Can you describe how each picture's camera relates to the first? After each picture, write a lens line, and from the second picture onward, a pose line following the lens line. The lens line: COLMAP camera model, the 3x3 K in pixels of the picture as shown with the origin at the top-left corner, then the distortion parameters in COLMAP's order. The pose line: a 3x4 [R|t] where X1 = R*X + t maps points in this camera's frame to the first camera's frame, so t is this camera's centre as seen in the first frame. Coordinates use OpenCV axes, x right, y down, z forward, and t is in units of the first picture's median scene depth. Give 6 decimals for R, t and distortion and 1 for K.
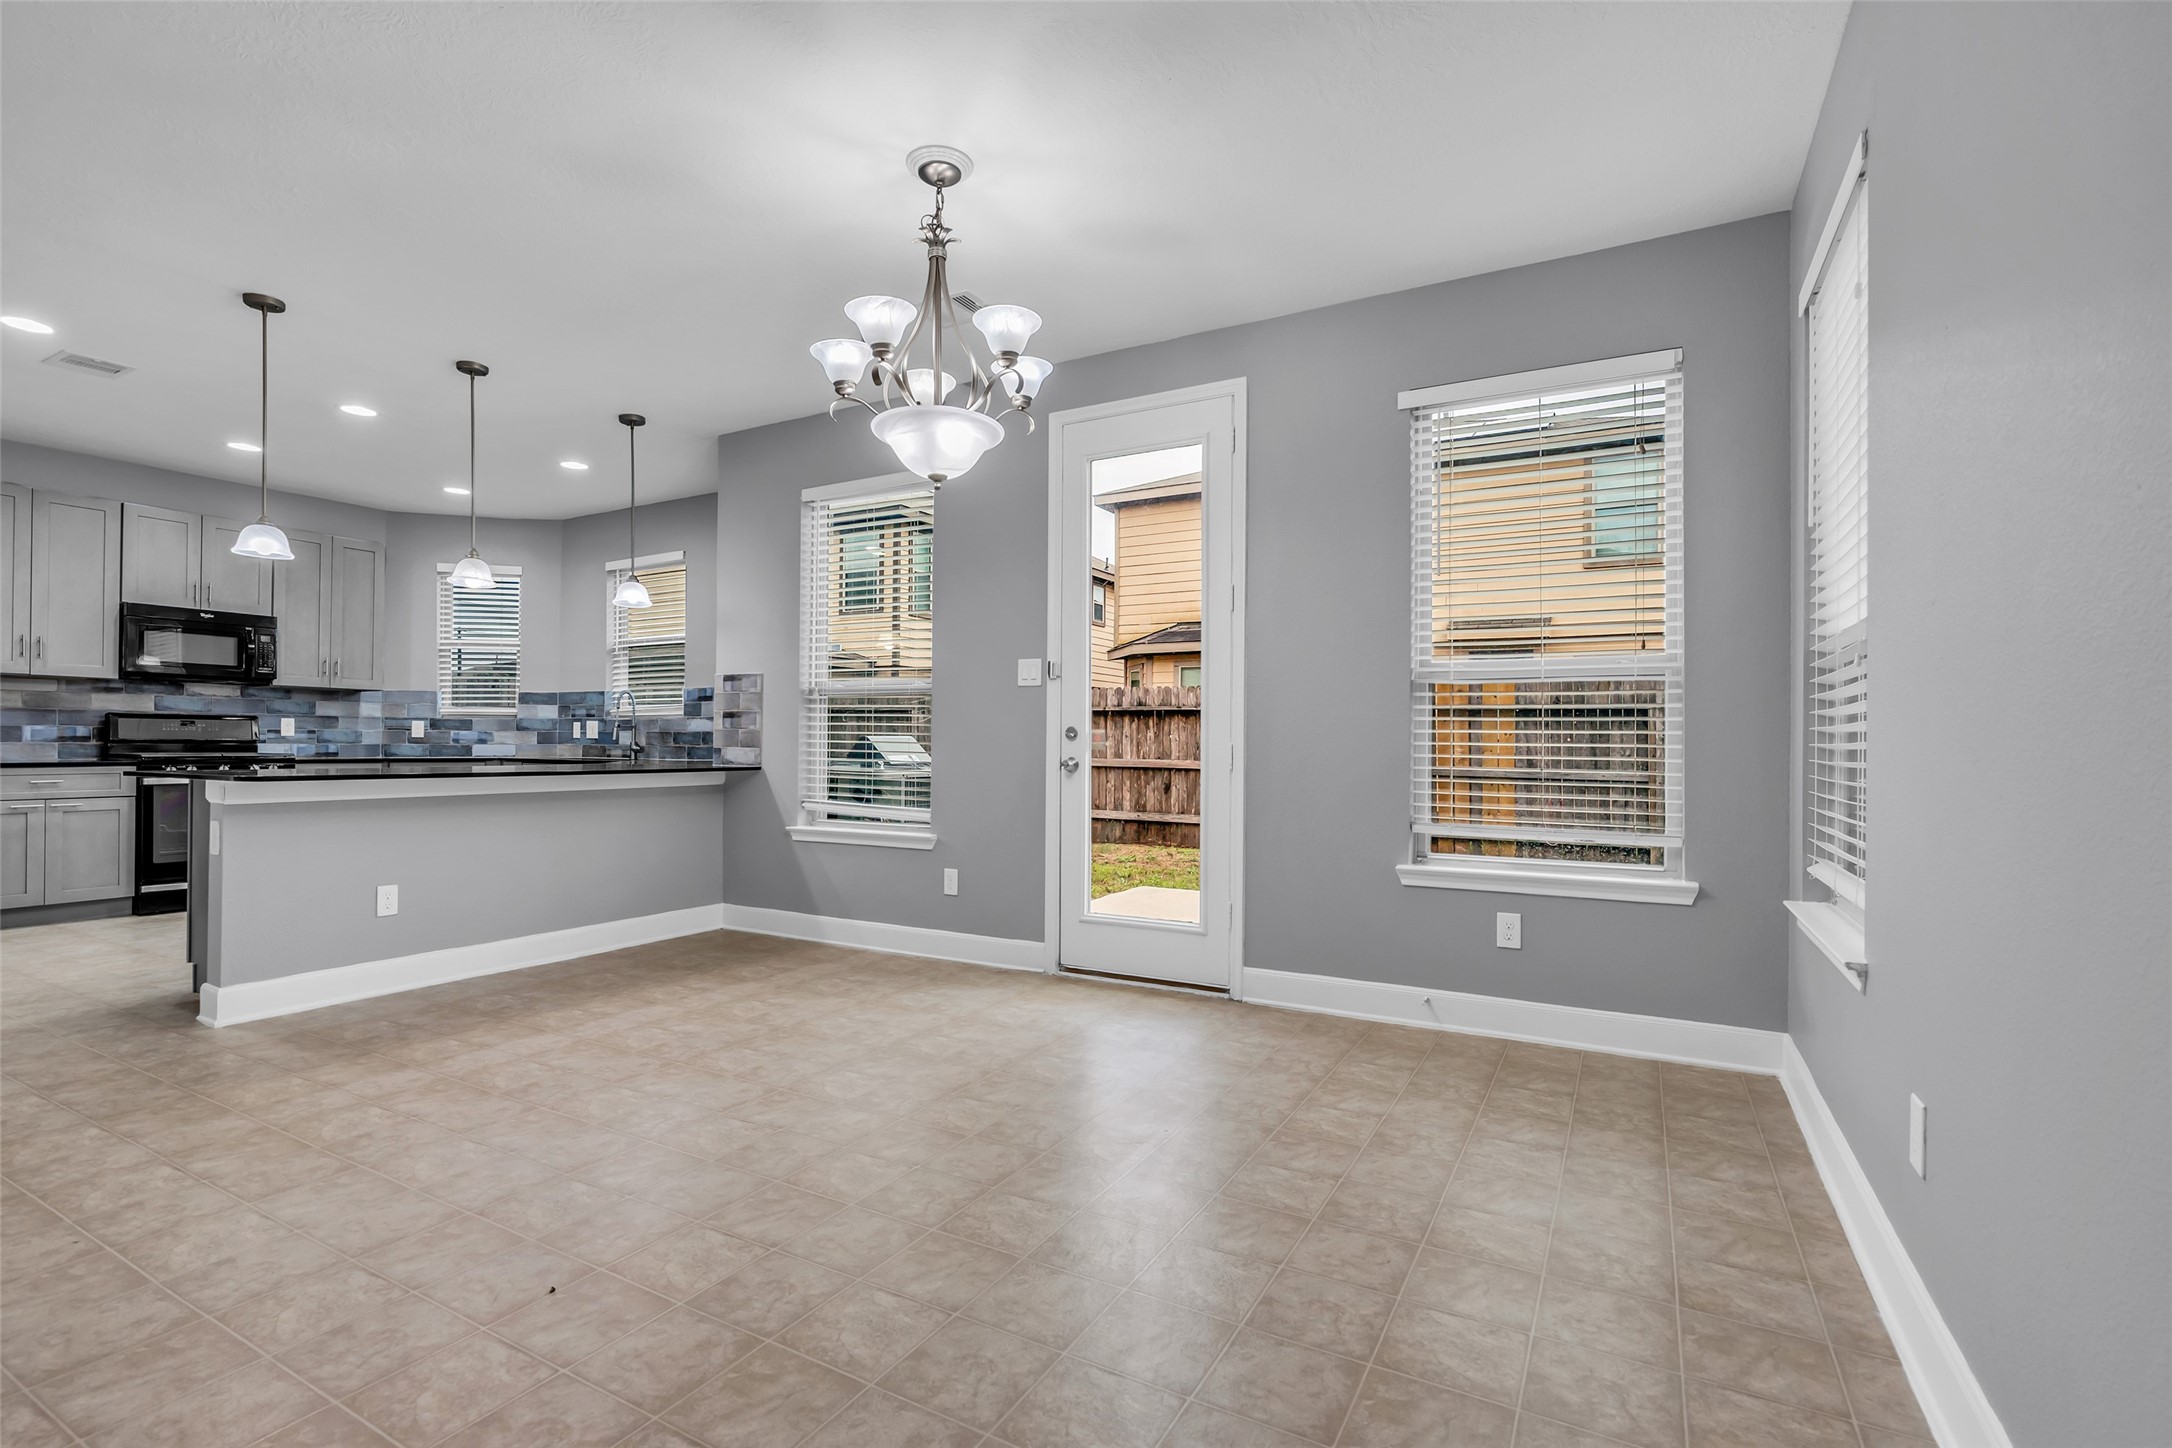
lens RADIAL K [[1001.0, 0, 1077.8], [0, 1001.0, 740.7], [0, 0, 1]] dist [-0.012883, 0.003694]
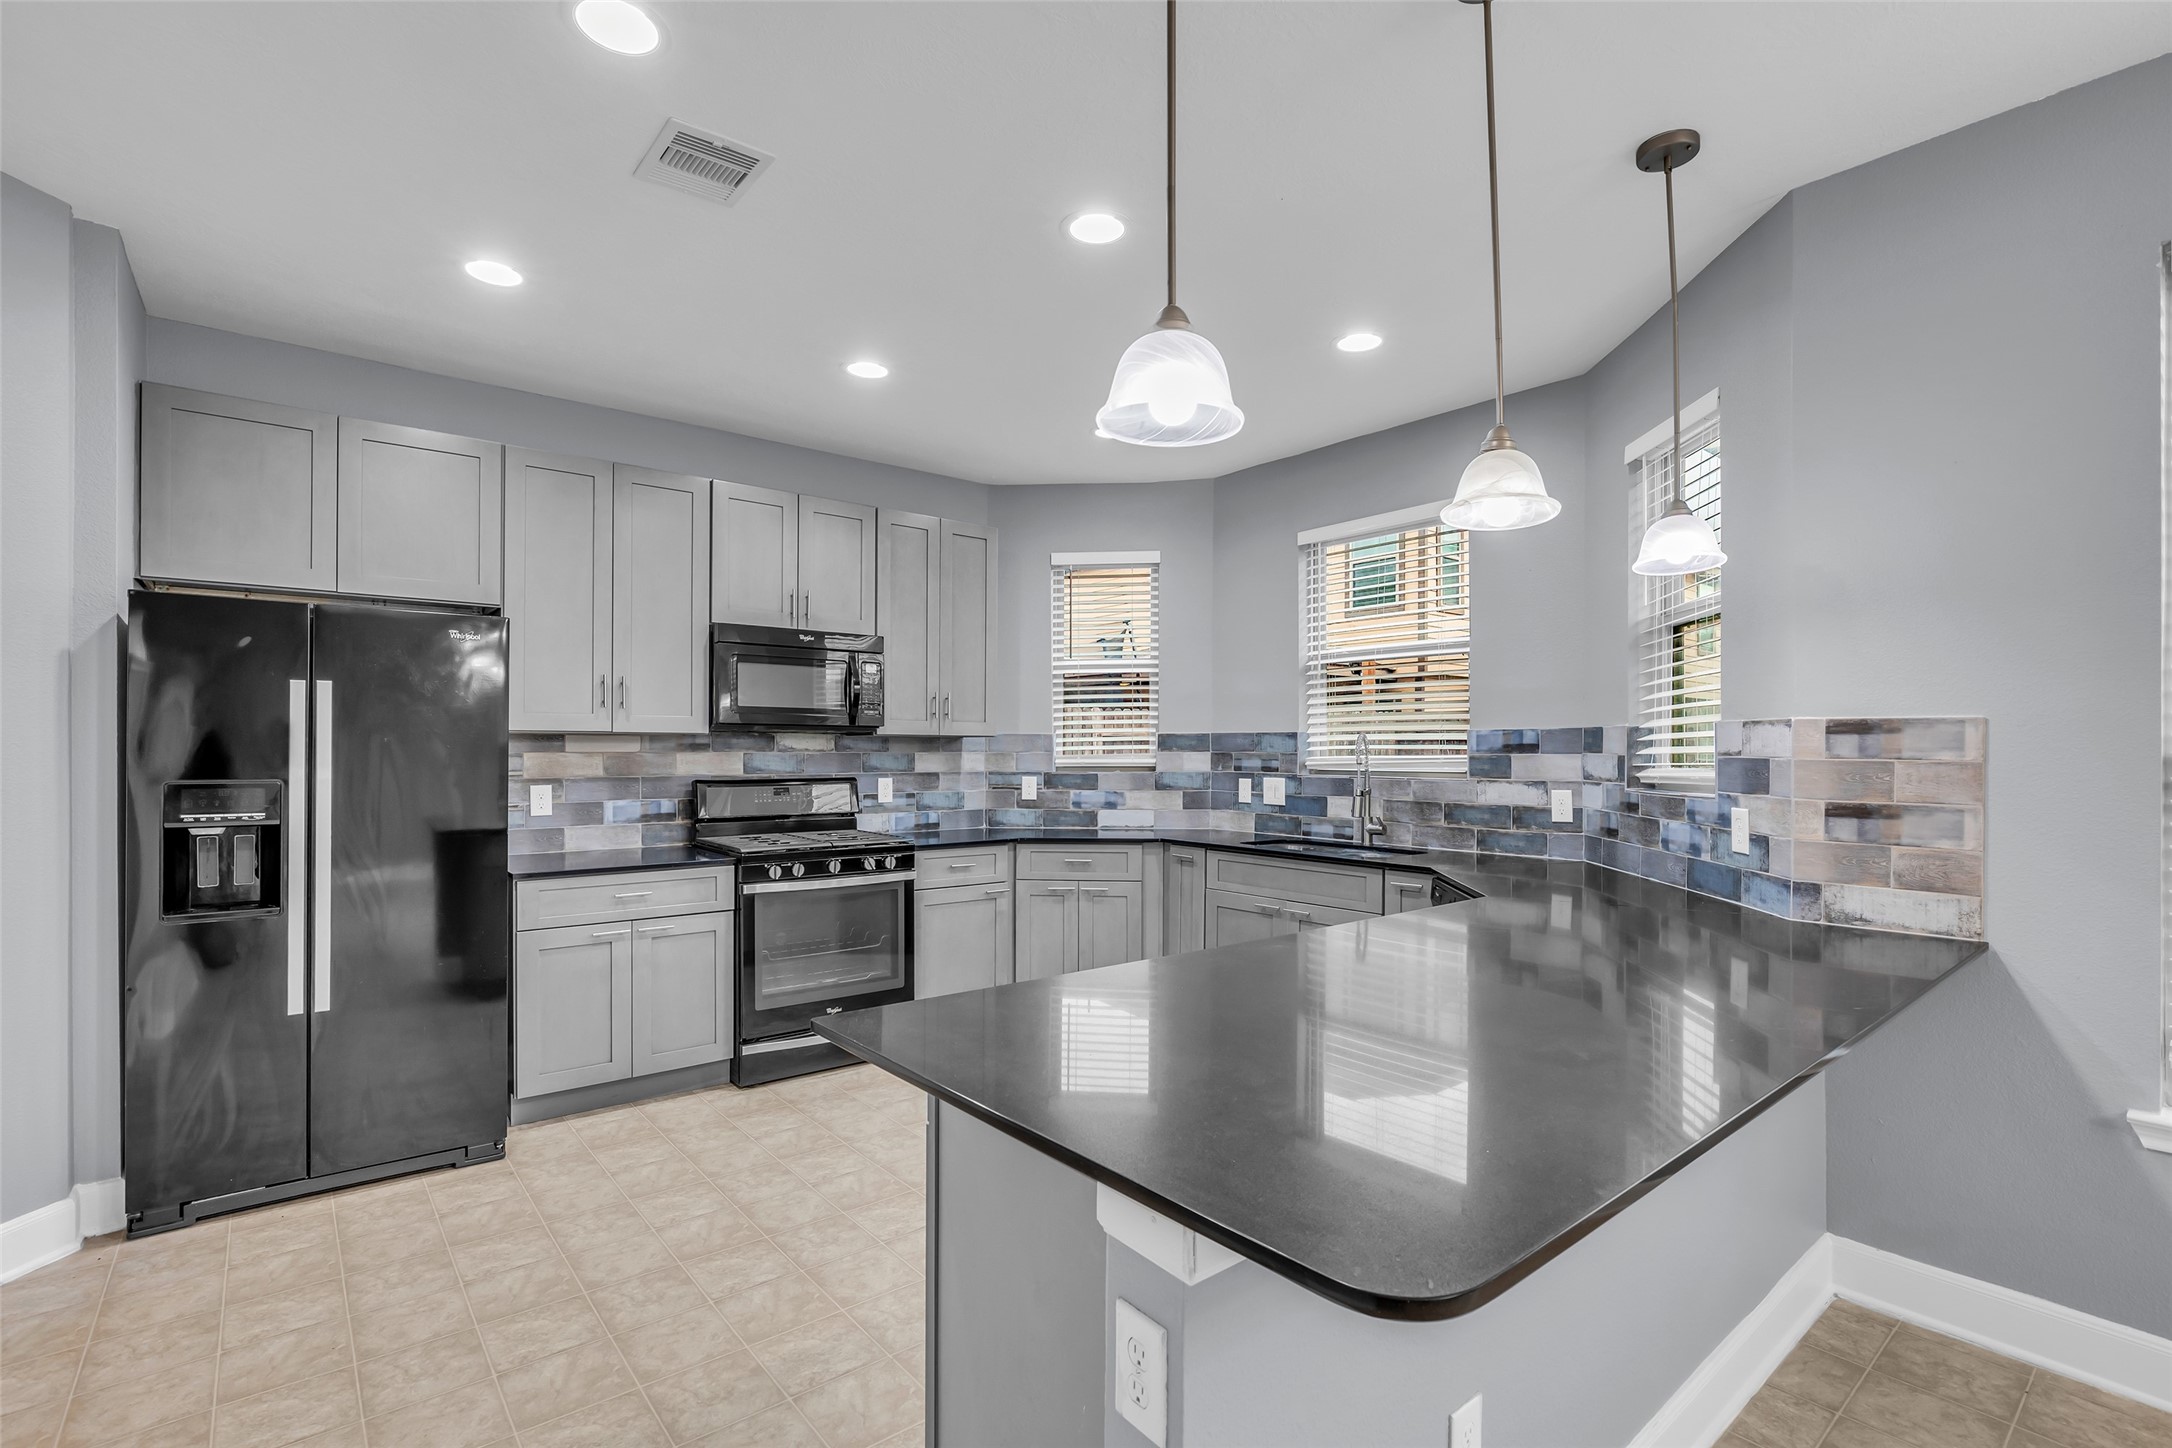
lens RADIAL K [[1001.0, 0, 1077.8], [0, 1001.0, 740.7], [0, 0, 1]] dist [-0.012883, 0.003694]
pose [[0.933537, -0.006523, -0.358421, -0.485323], [0.004763, 0.999972, -0.005793, -0.053290], [0.358449, 0.003701, 0.933542, 0.448544]]
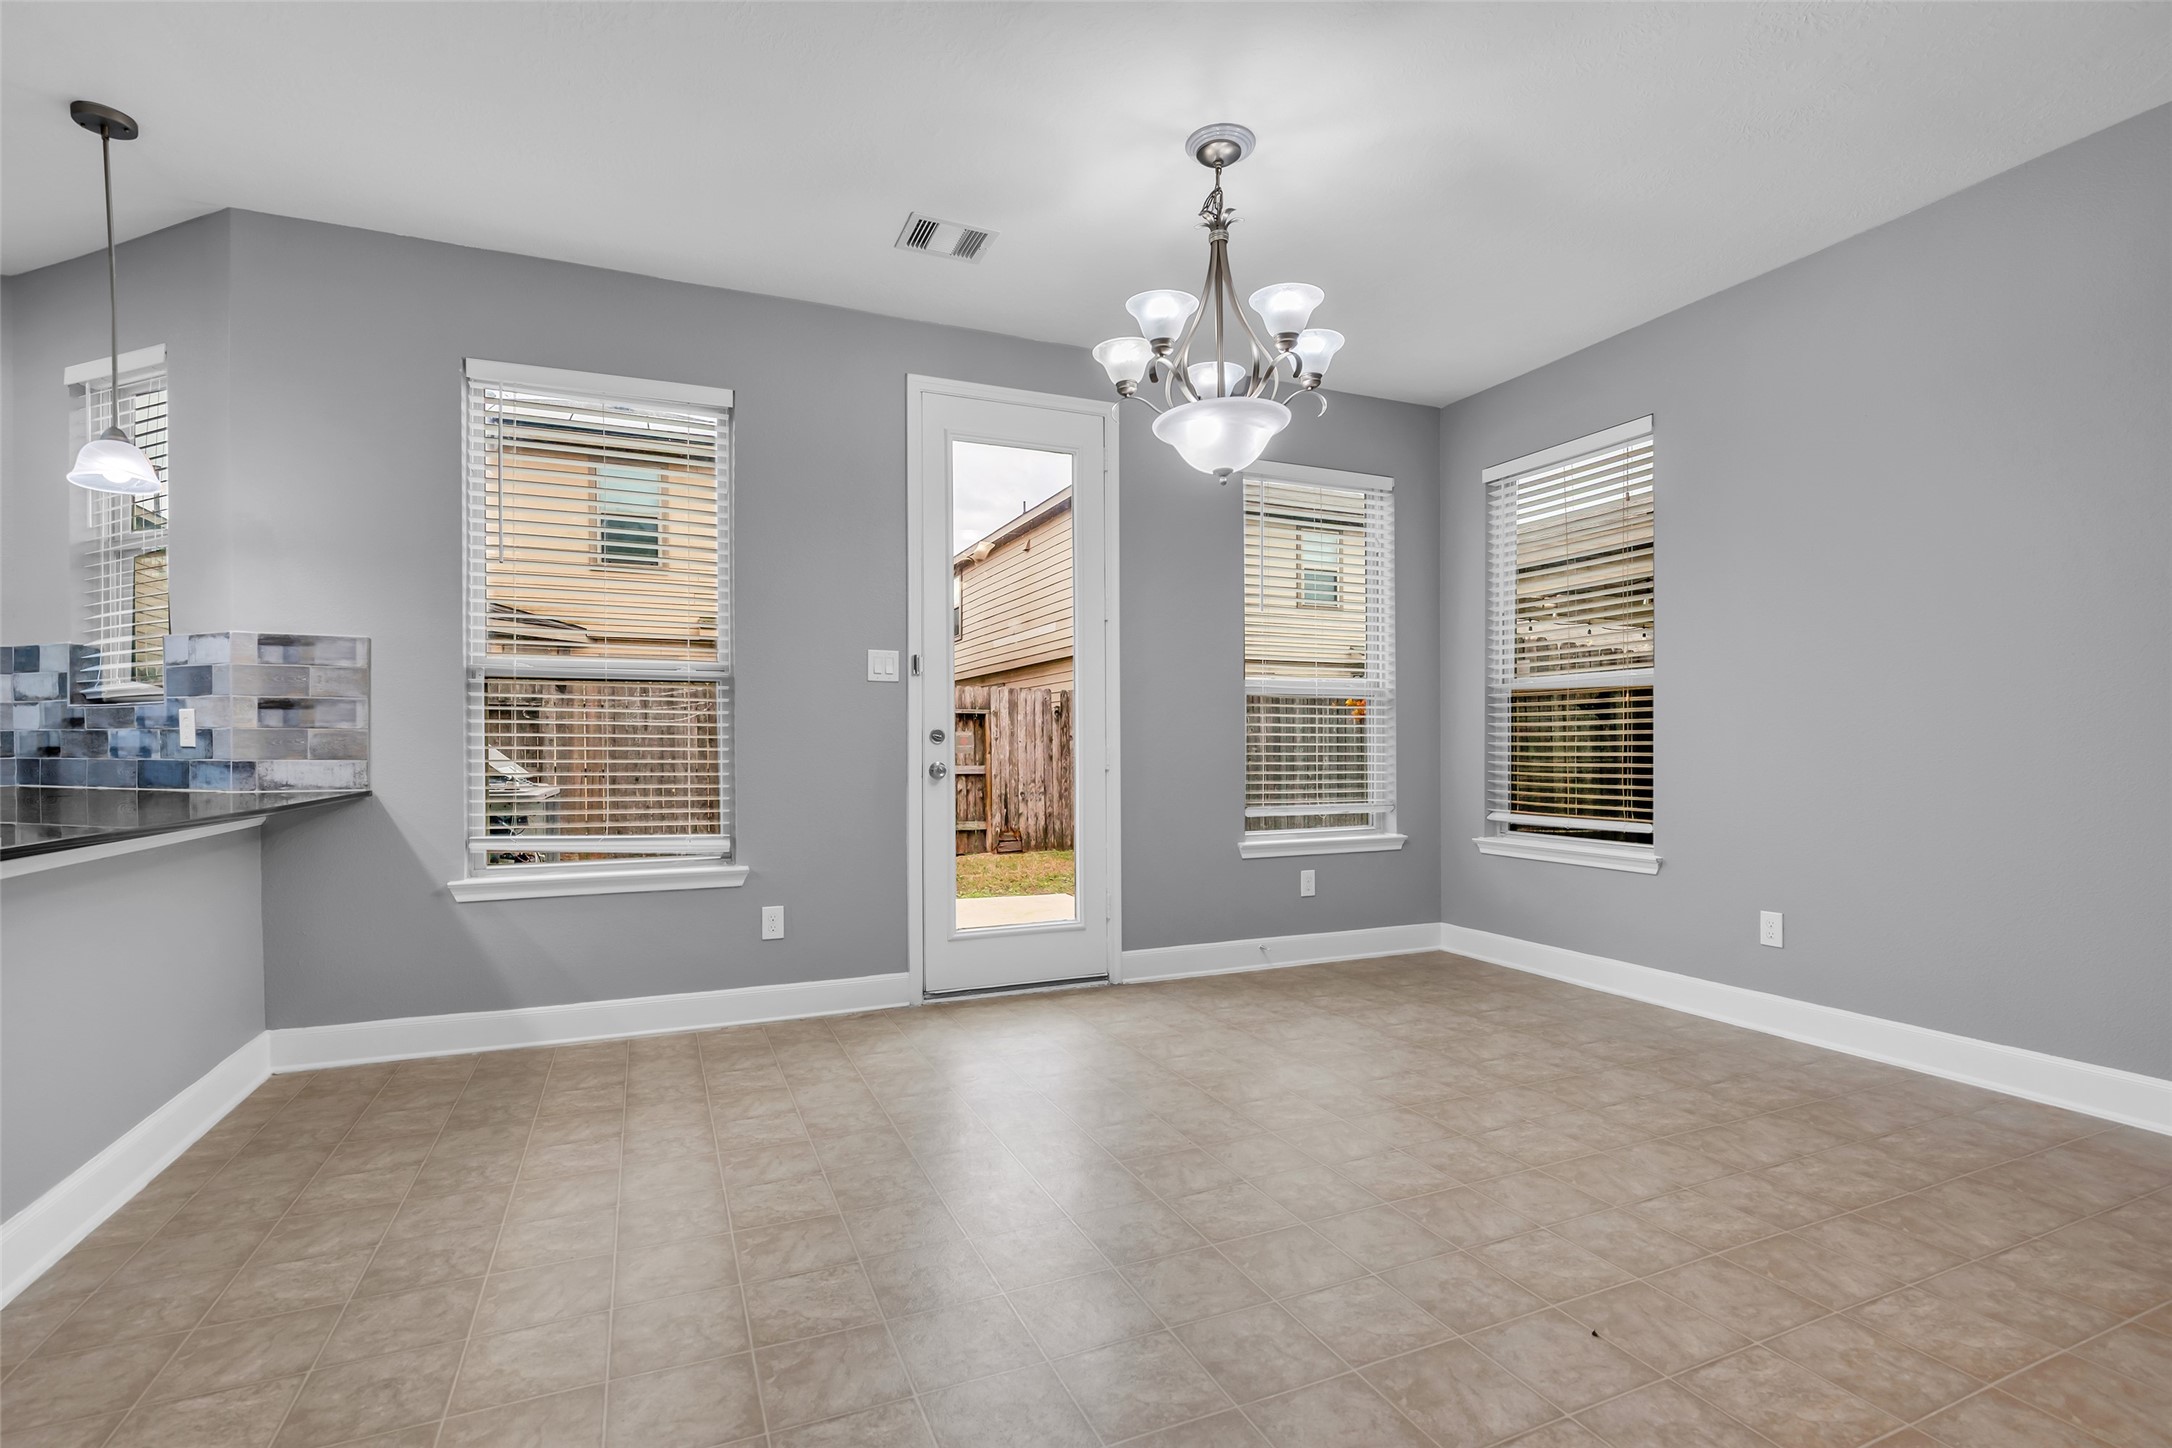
lens RADIAL K [[991.4, 0, 1073.0], [0, 991.4, 757.1], [0, 0, 1]] dist [-0.023411, 0.009186]
pose [[0.601646, -0.018482, 0.798549, -0.500981], [0.004007, 0.999790, 0.020120, -0.004495], [-0.798753, -0.008906, 0.601594, 0.277385]]
